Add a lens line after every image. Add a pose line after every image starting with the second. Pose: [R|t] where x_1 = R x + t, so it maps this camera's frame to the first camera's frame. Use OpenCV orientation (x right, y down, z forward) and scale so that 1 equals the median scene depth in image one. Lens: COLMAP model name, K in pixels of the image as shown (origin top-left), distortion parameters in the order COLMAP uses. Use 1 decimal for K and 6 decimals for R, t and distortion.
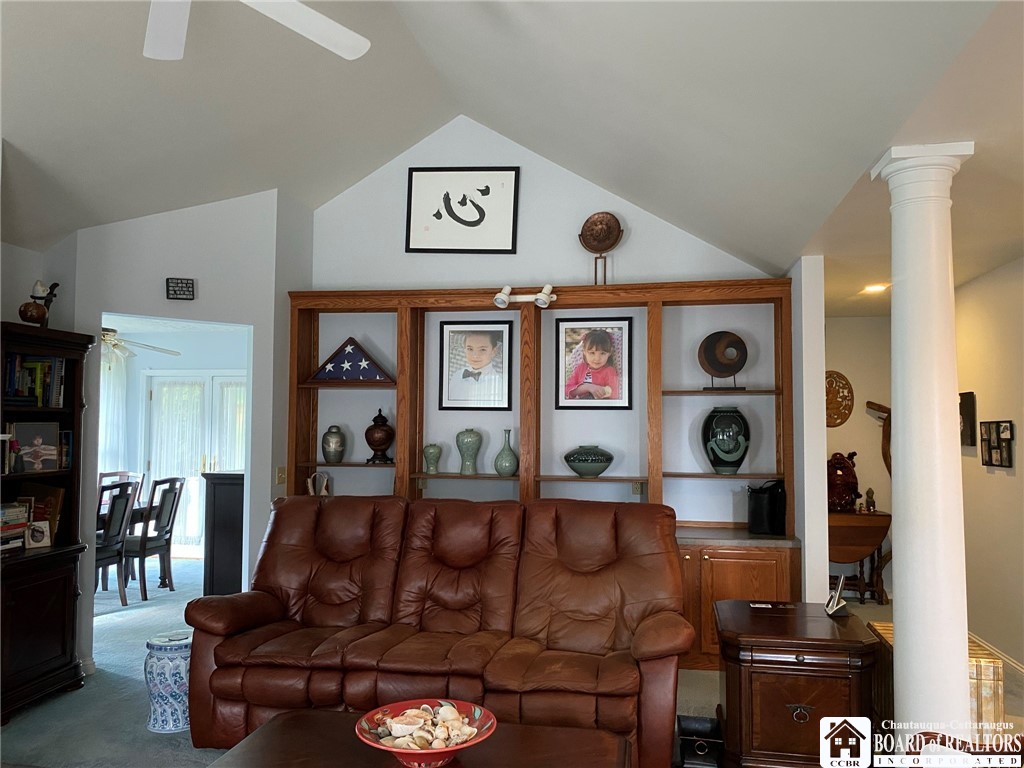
lens RADIAL K [[792.4, 0, 511.0], [0, 792.4, 383.1], [0, 0, 1]] dist [0.029972, -0.055144]
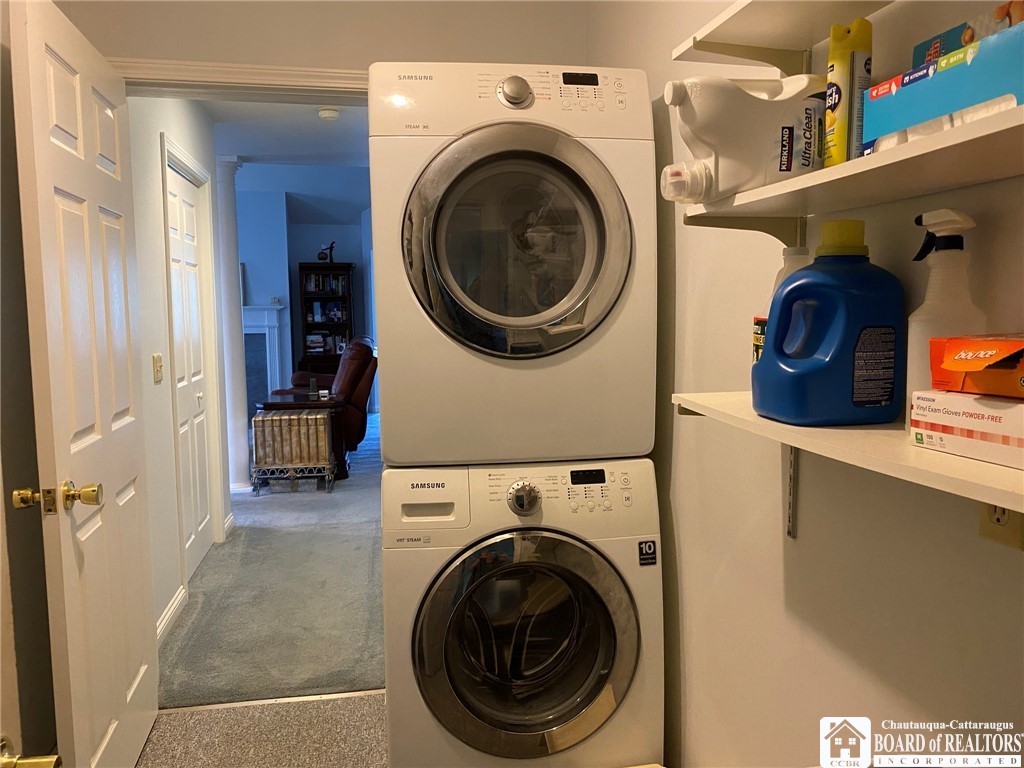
lens RADIAL K [[792.4, 0, 511.0], [0, 792.4, 383.9], [0, 0, 1]] dist [0.029972, -0.055144]
pose [[0.369856, 0.078062, -0.925804, 1.450642], [0.063115, 0.992051, 0.108862, 0.054638], [0.926943, -0.098696, 0.361989, 0.475534]]
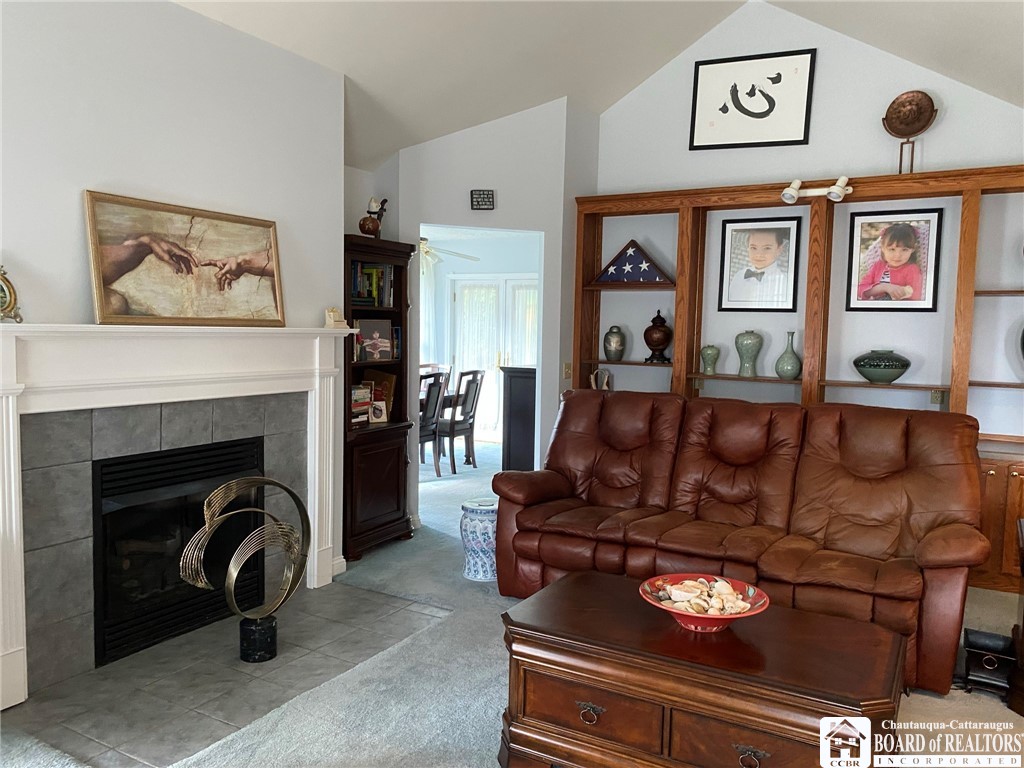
lens RADIAL K [[792.4, 0, 509.4], [0, 792.4, 392.8], [0, 0, 1]] dist [0.029972, -0.055144]
pose [[0.941534, 0.039155, -0.334636, -0.000155], [0.006436, 0.990953, 0.134057, 0.000019], [0.336858, -0.128372, 0.932763, -0.048359]]
